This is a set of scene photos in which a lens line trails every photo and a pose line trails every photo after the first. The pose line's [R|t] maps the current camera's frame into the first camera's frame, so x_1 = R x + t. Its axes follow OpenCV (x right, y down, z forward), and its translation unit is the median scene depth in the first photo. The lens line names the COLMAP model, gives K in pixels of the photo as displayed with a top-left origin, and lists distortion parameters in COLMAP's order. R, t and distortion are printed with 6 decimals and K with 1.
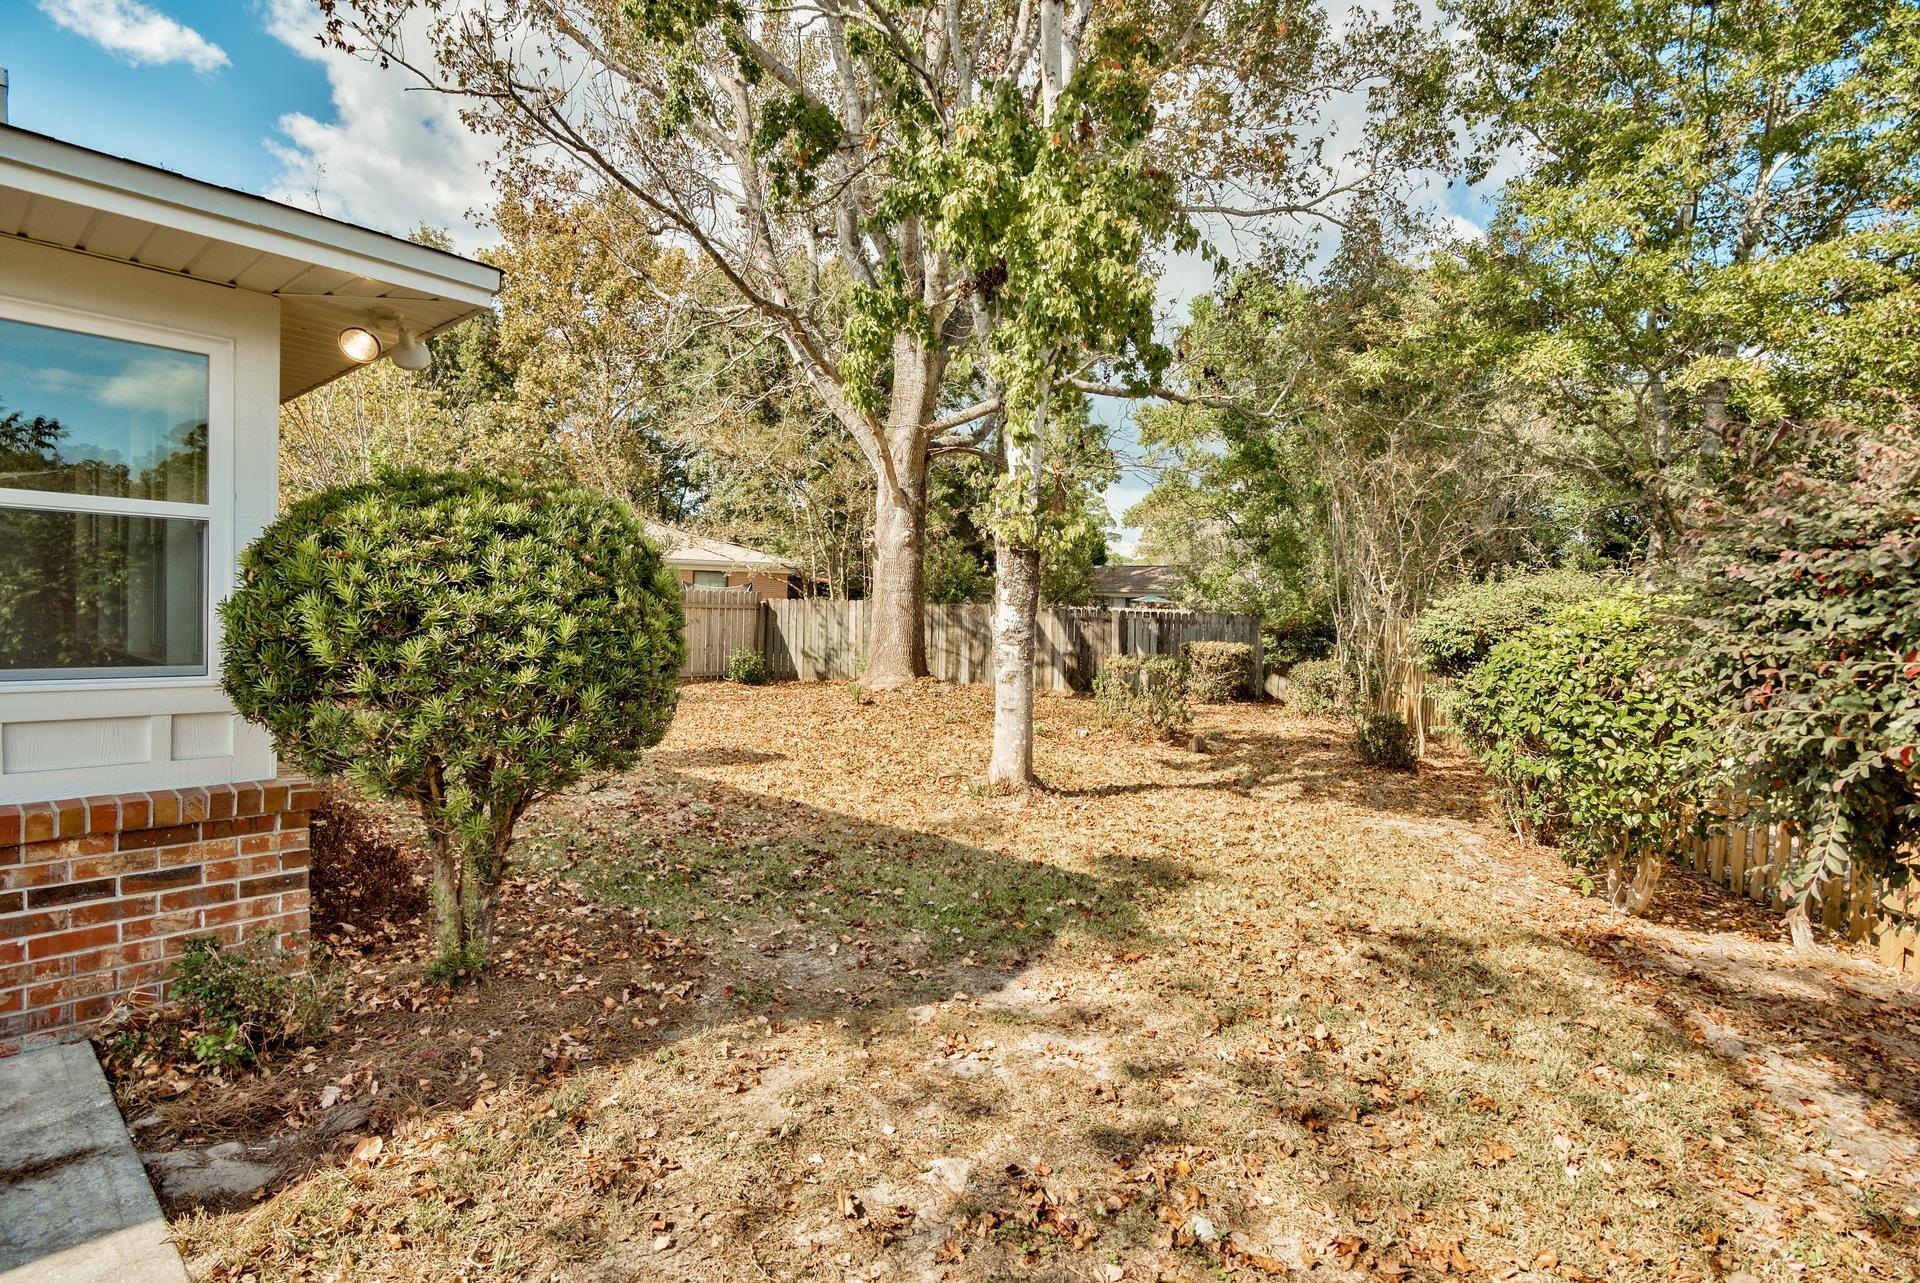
lens RADIAL K [[922.7, 0, 959.4], [0, 922.7, 637.5], [0, 0, 1]] dist [-0.010452, -0.000341]
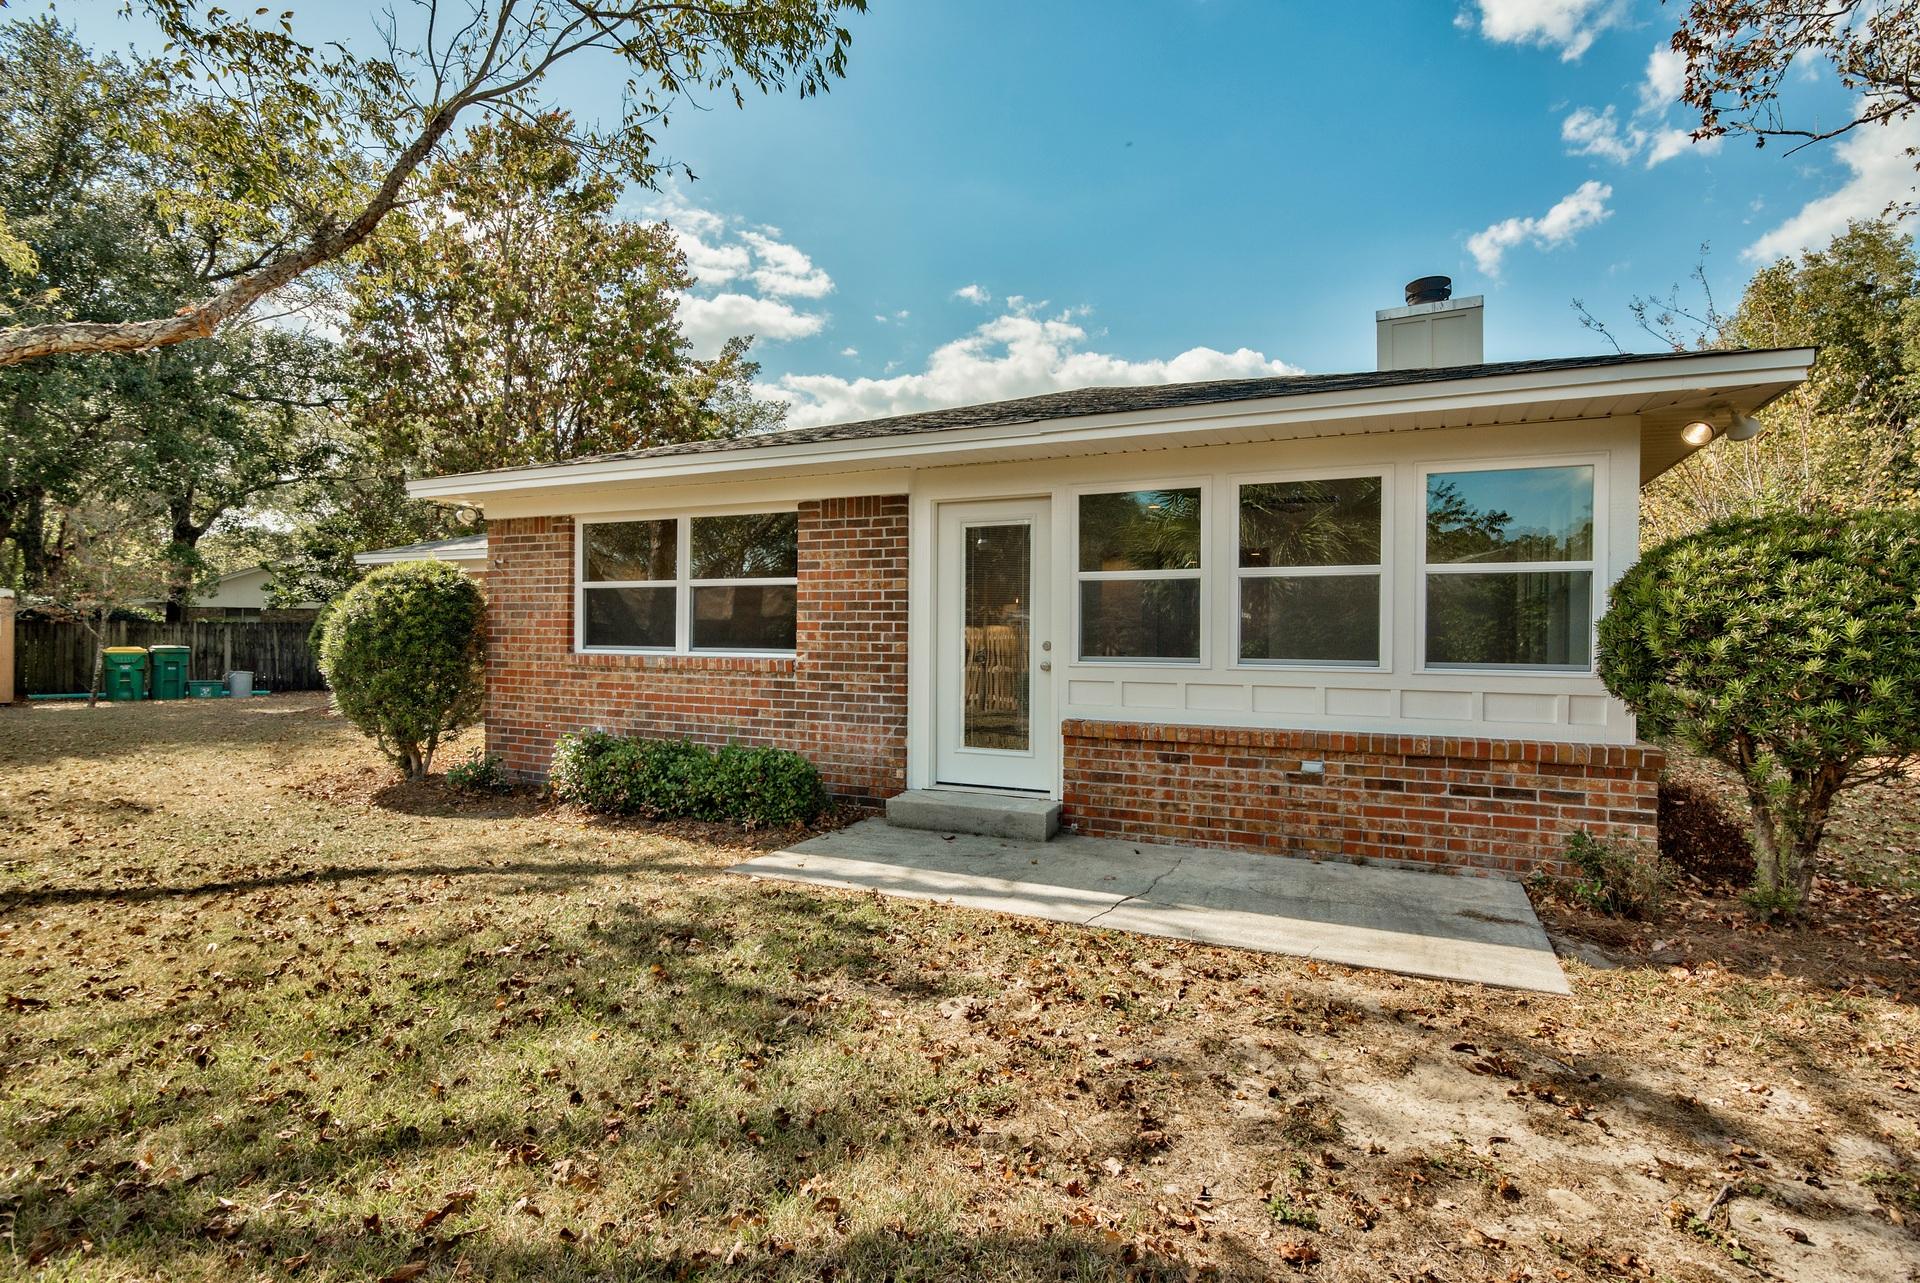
lens RADIAL K [[942.3, 0, 960.0], [0, 942.3, 641.5], [0, 0, 1]] dist [0.001970, 0.000107]
pose [[0.269158, -0.021815, -0.962849, 0.475839], [-0.033532, 0.998925, -0.032006, 0.087889], [0.962512, 0.040901, 0.268137, -0.506028]]
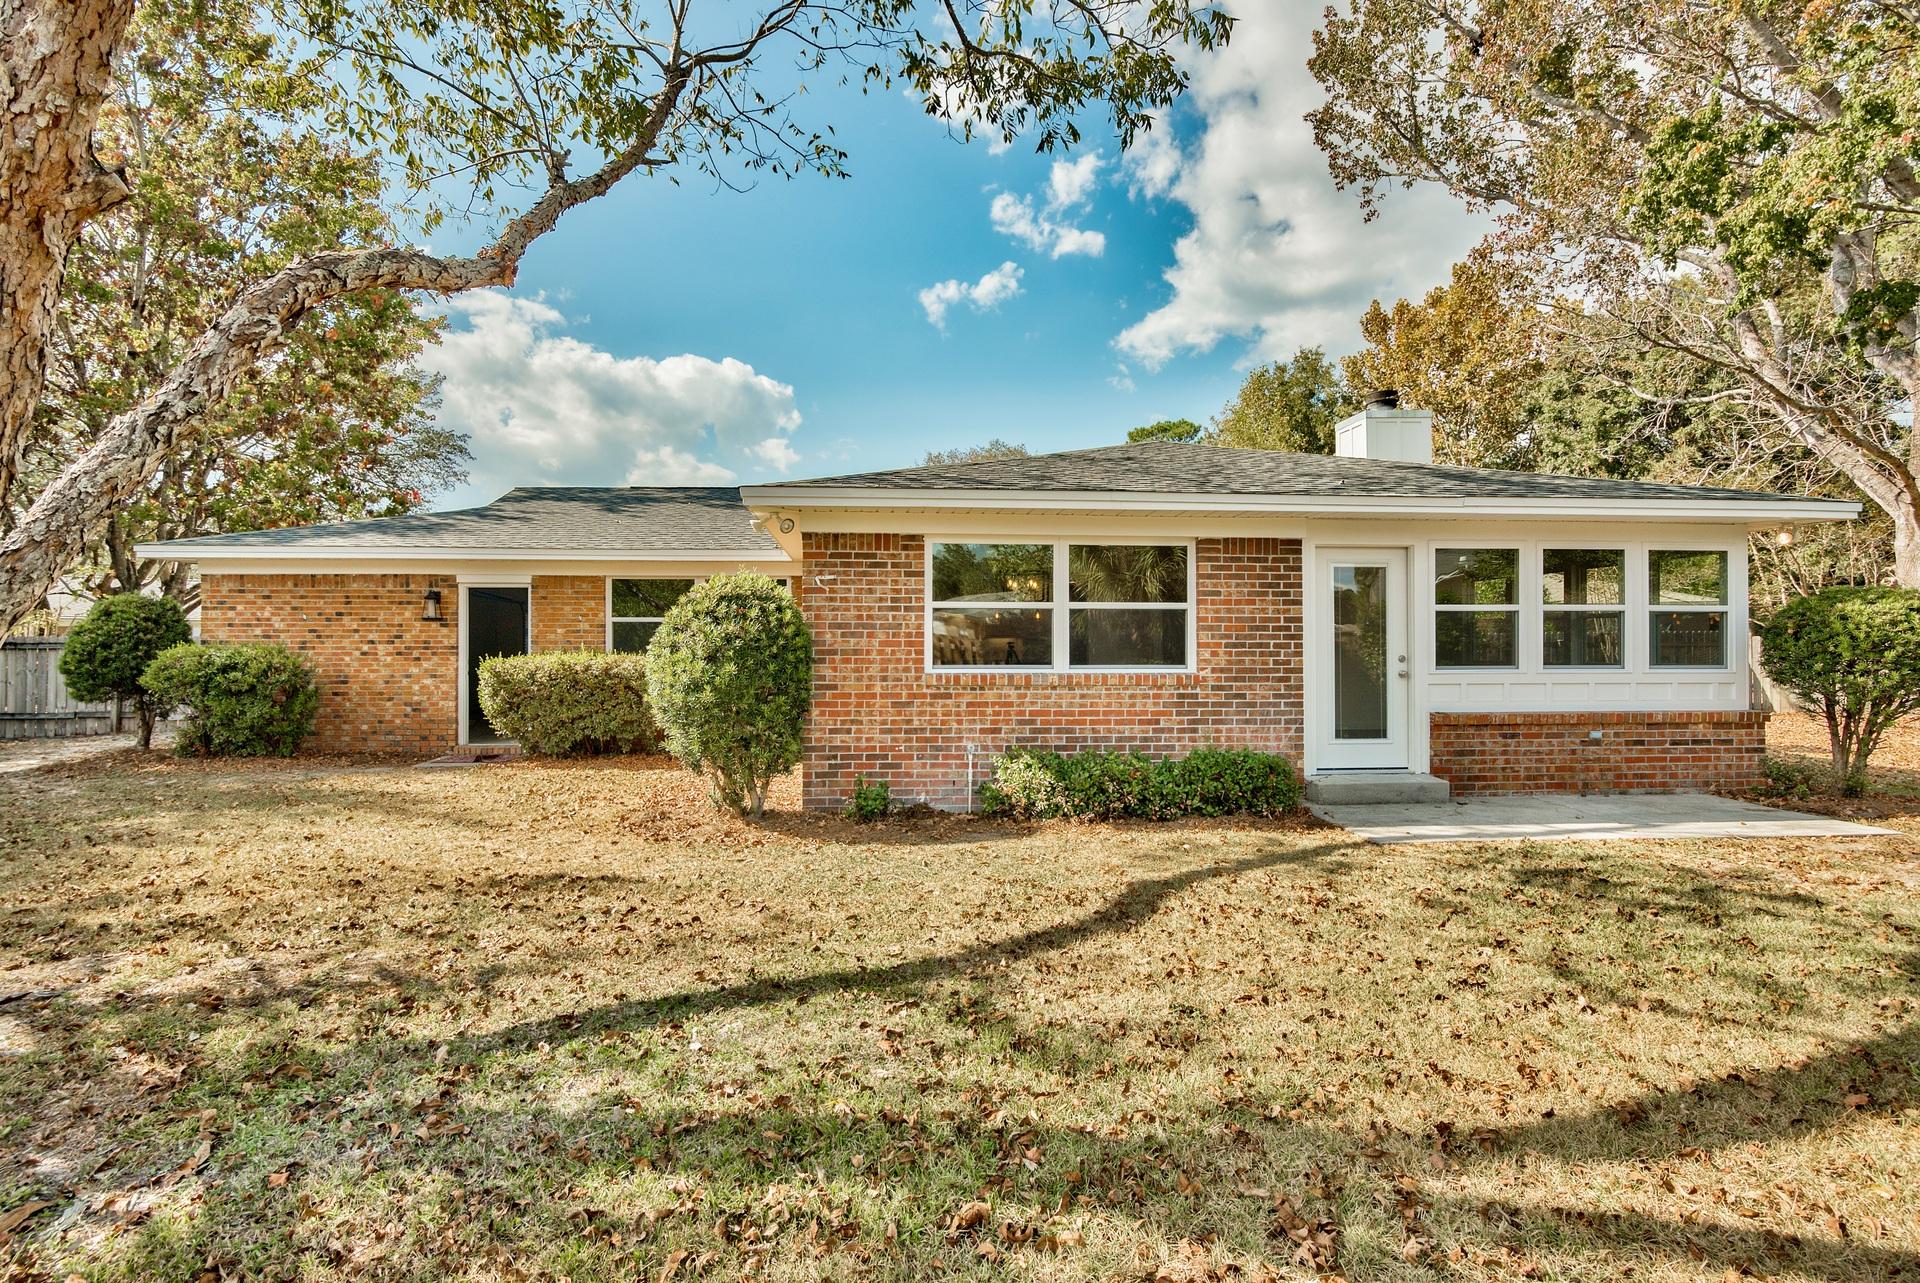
lens RADIAL K [[942.3, 0, 960.0], [0, 942.3, 641.5], [0, 0, 1]] dist [0.001970, 0.000107]
pose [[0.716739, -0.031704, -0.696621, -0.574437], [-0.002333, 0.998851, -0.047859, 0.111634], [0.697338, 0.035928, 0.715841, -2.900034]]
